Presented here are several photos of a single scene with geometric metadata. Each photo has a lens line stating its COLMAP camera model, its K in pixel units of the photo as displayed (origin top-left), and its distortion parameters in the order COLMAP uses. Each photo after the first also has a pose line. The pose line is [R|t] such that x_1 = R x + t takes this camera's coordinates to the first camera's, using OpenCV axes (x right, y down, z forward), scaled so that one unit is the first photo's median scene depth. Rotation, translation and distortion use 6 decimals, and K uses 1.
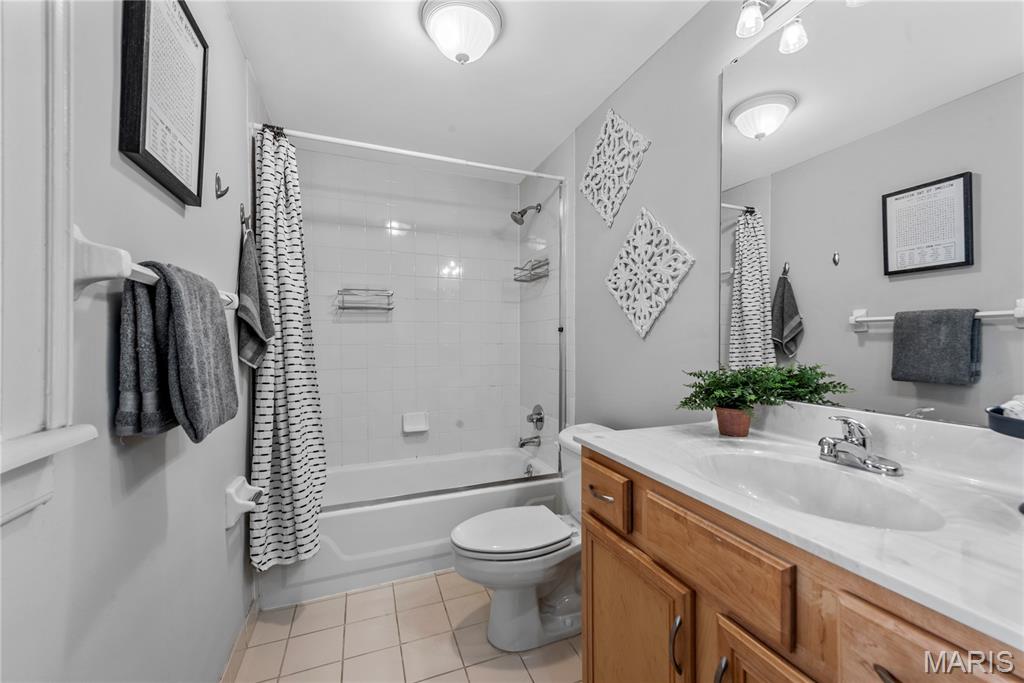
lens RADIAL K [[407.4, 0, 511.7], [0, 407.4, 340.0], [0, 0, 1]] dist [0.014126, -0.004785]
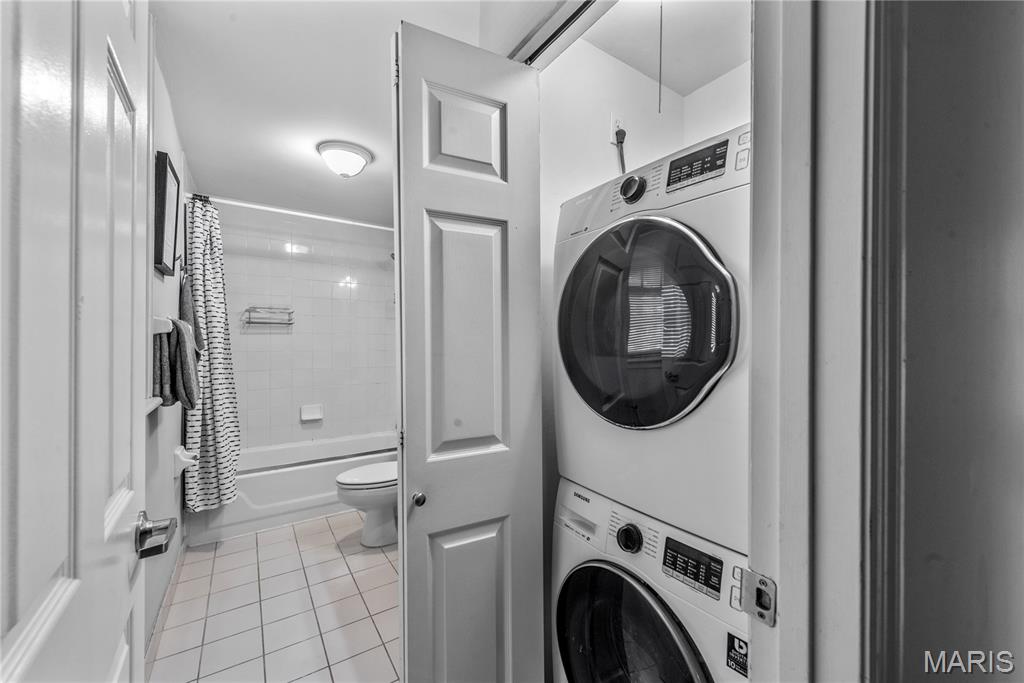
lens RADIAL K [[407.4, 0, 518.1], [0, 407.4, 342.0], [0, 0, 1]] dist [0.014126, -0.004785]
pose [[0.972266, 0.010141, 0.233658, 0.142895], [-0.011710, 0.999917, 0.005330, -0.051252], [-0.233585, -0.007918, 0.972304, -0.616716]]
